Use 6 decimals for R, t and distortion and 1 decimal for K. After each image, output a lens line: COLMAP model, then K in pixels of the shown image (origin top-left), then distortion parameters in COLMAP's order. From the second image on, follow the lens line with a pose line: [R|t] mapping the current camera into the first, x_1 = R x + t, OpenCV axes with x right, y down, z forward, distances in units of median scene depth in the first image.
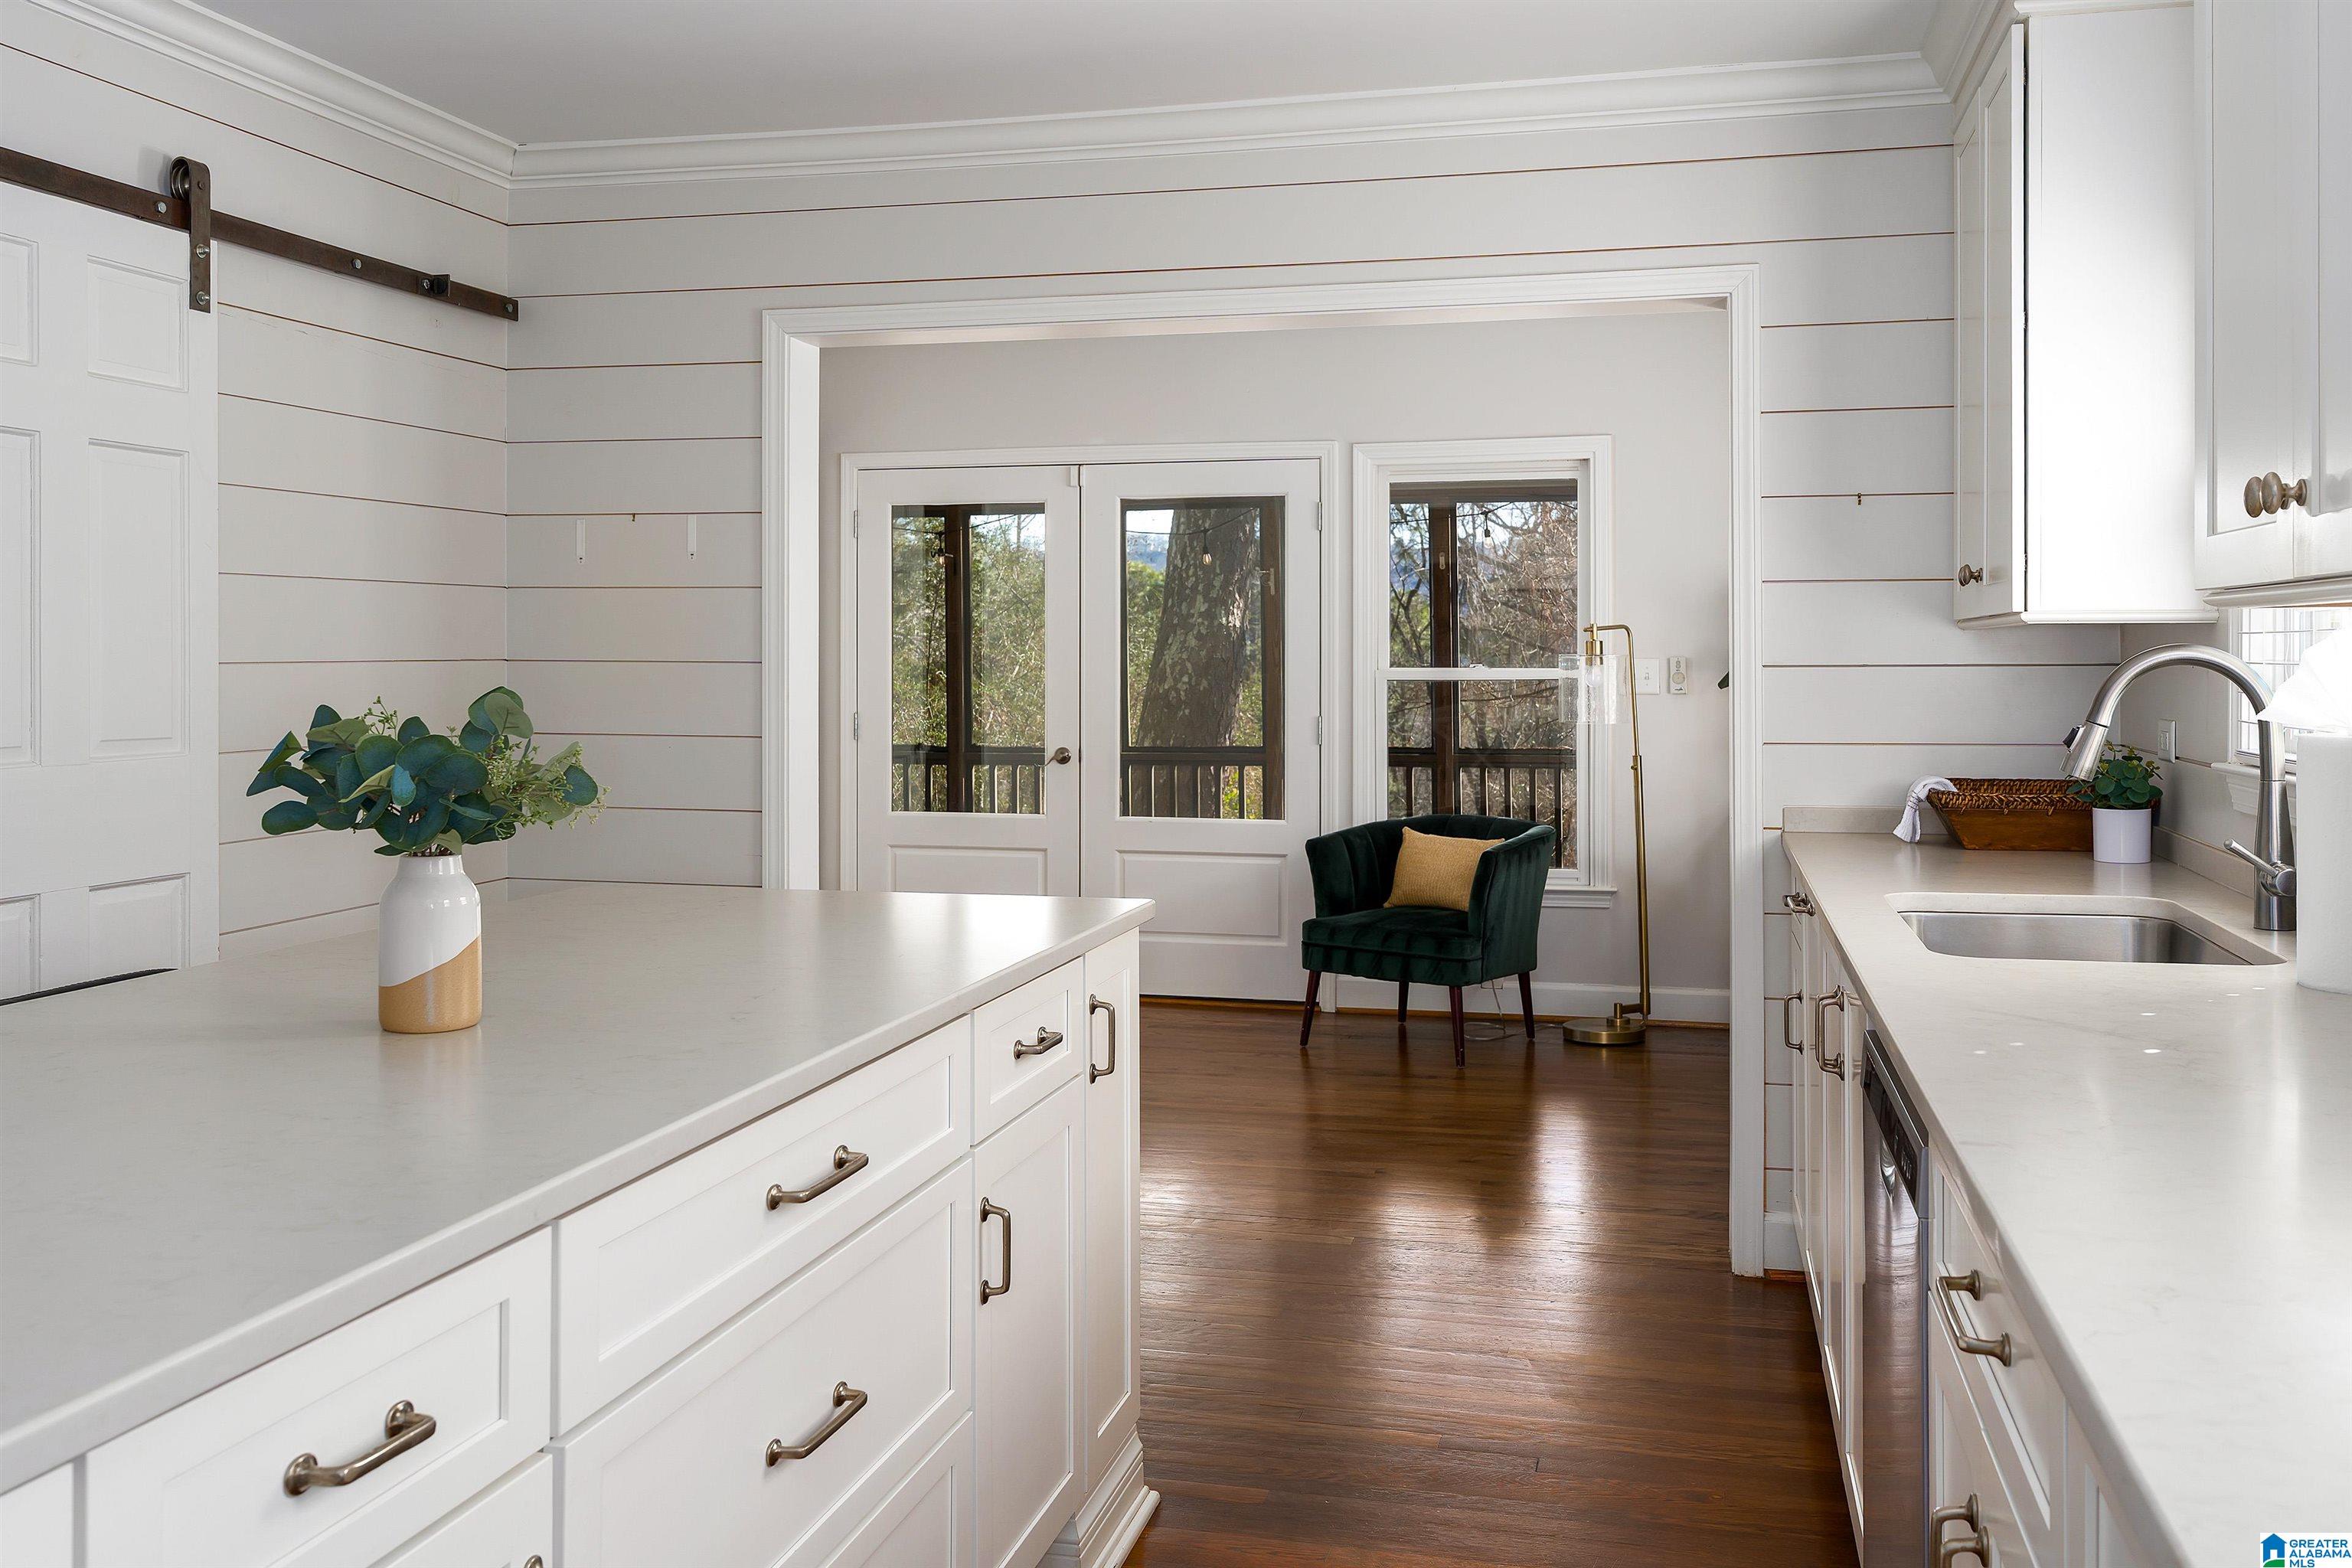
lens RADIAL K [[2099.8, 0, 1176.4], [0, 2099.8, 790.4], [0, 0, 1]] dist [-0.152869, -0.008057]
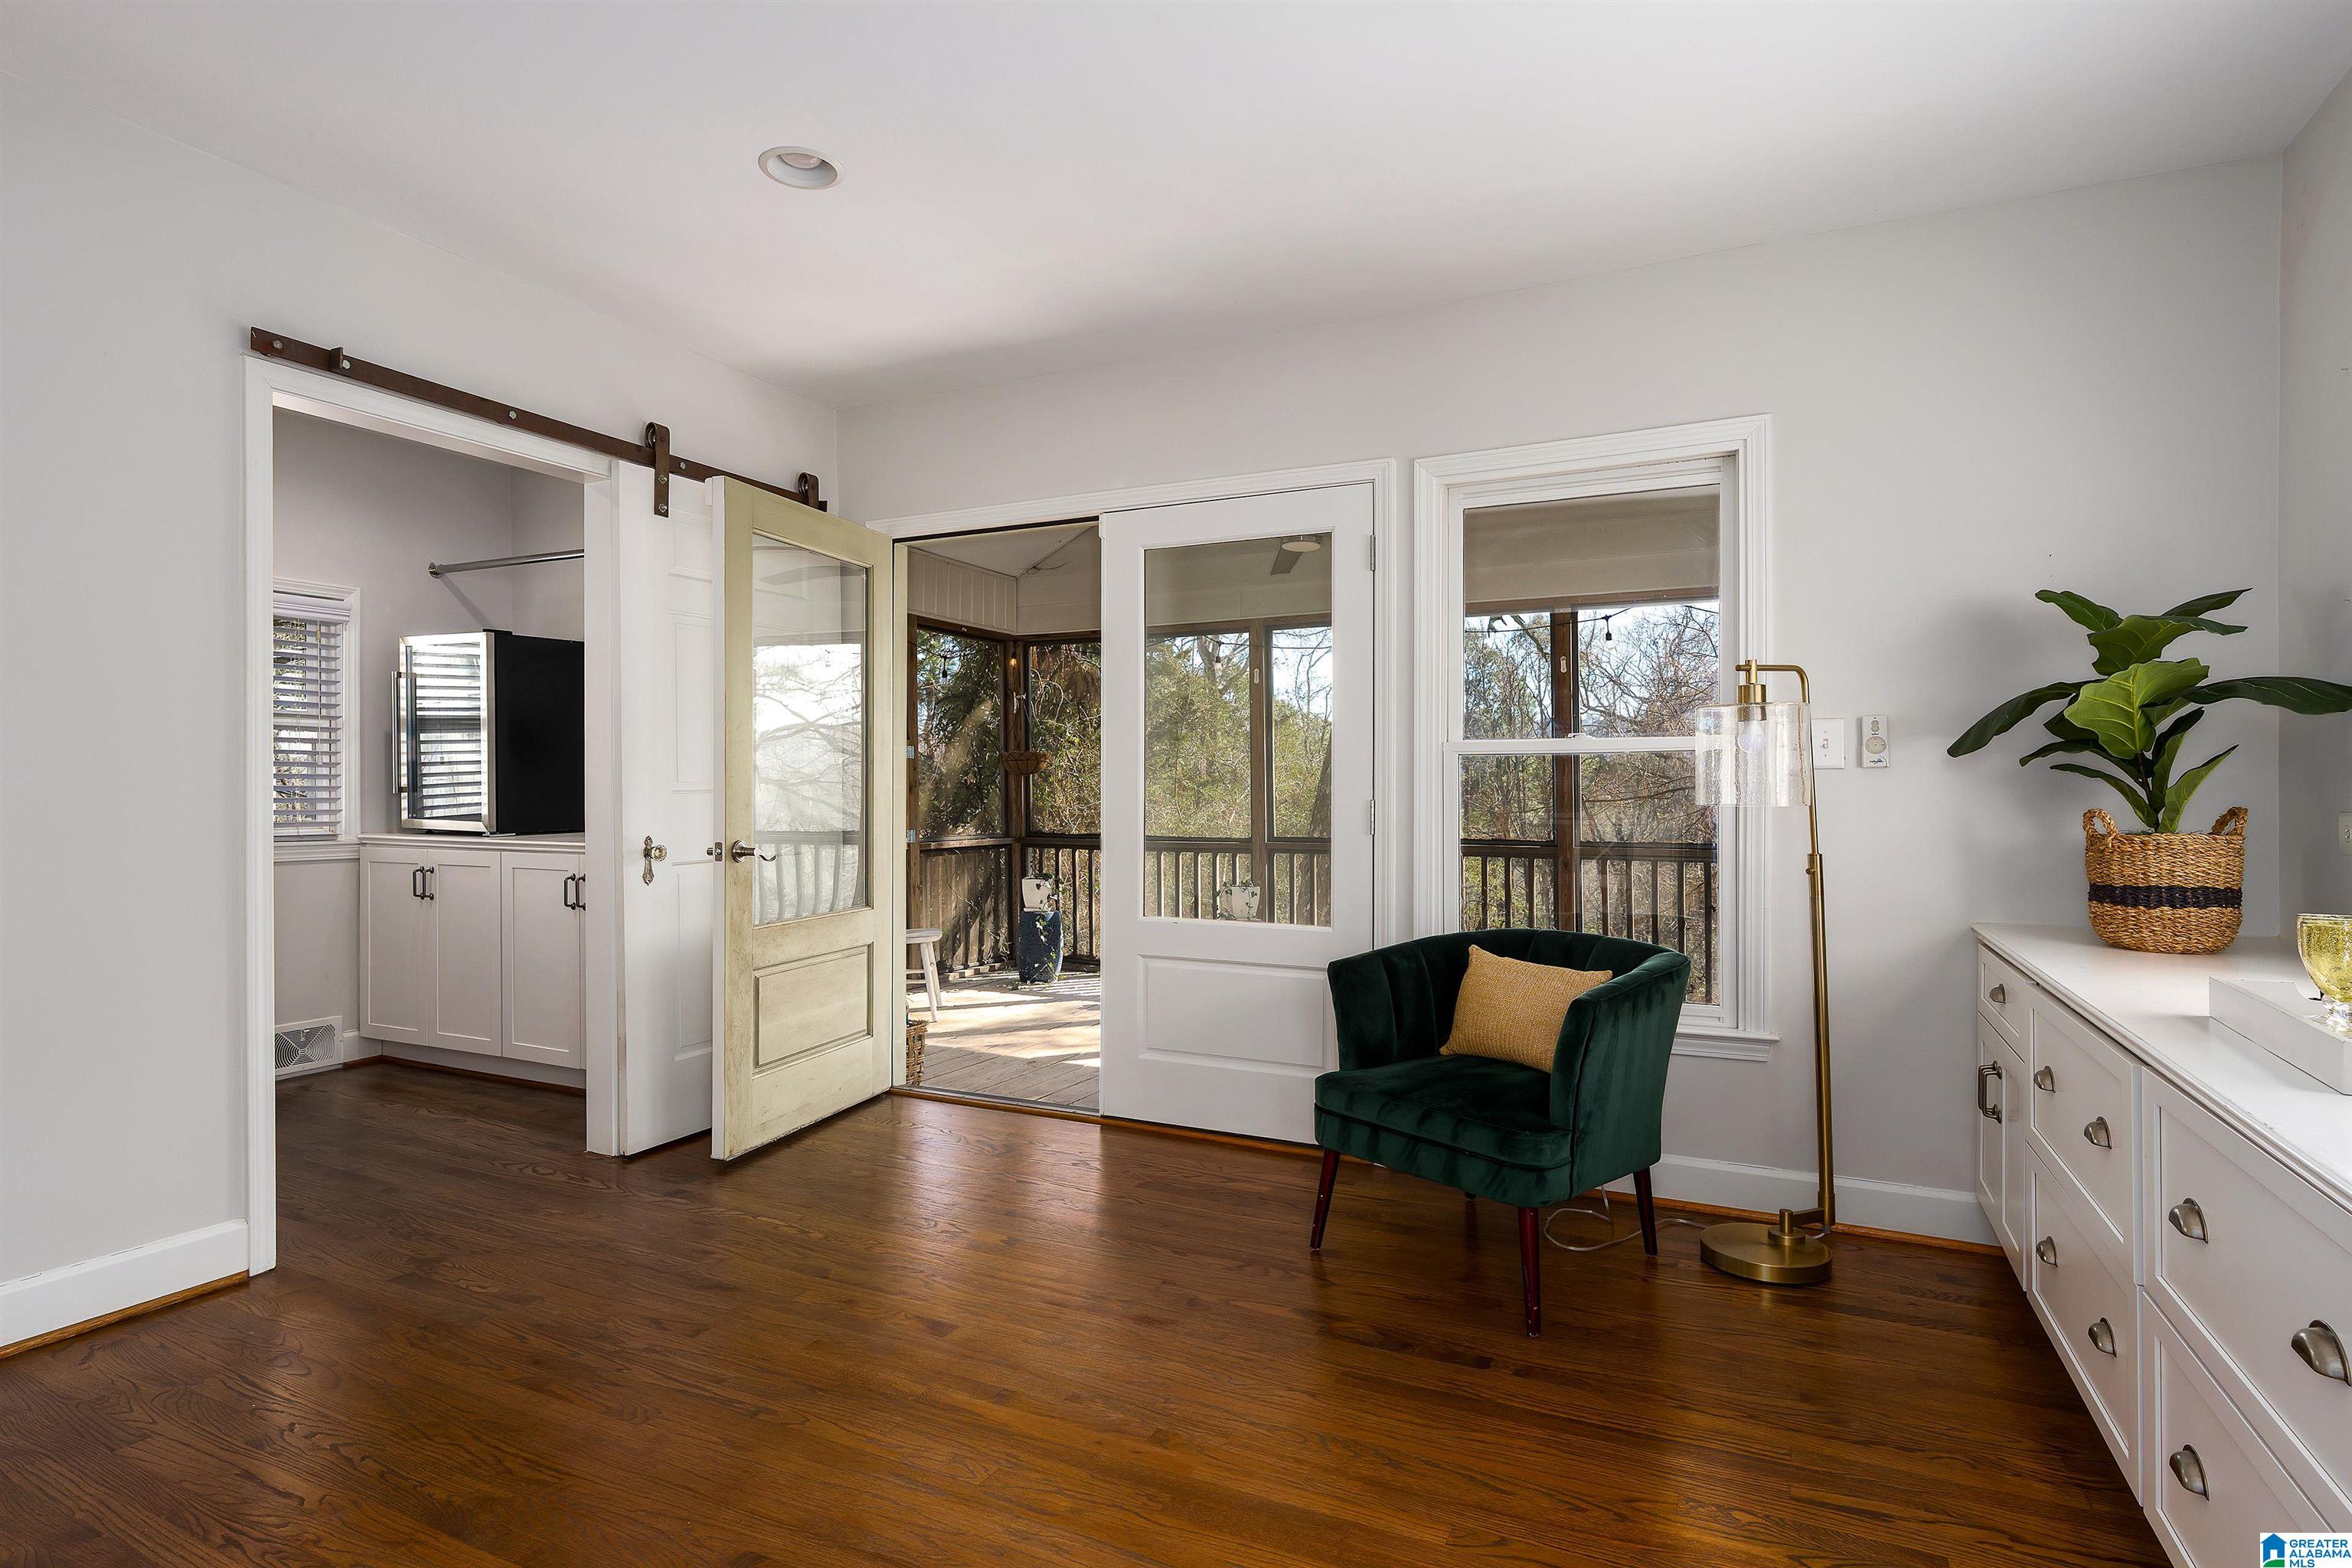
lens RADIAL K [[1227.8, 0, 1130.0], [0, 1227.8, 811.8], [0, 0, 1]] dist [-0.026107, 0.000178]
pose [[0.971936, 0.006345, -0.235158, 0.092855], [-0.016077, 0.999090, -0.039493, -0.011046], [0.234693, 0.042166, 0.971154, 0.543487]]
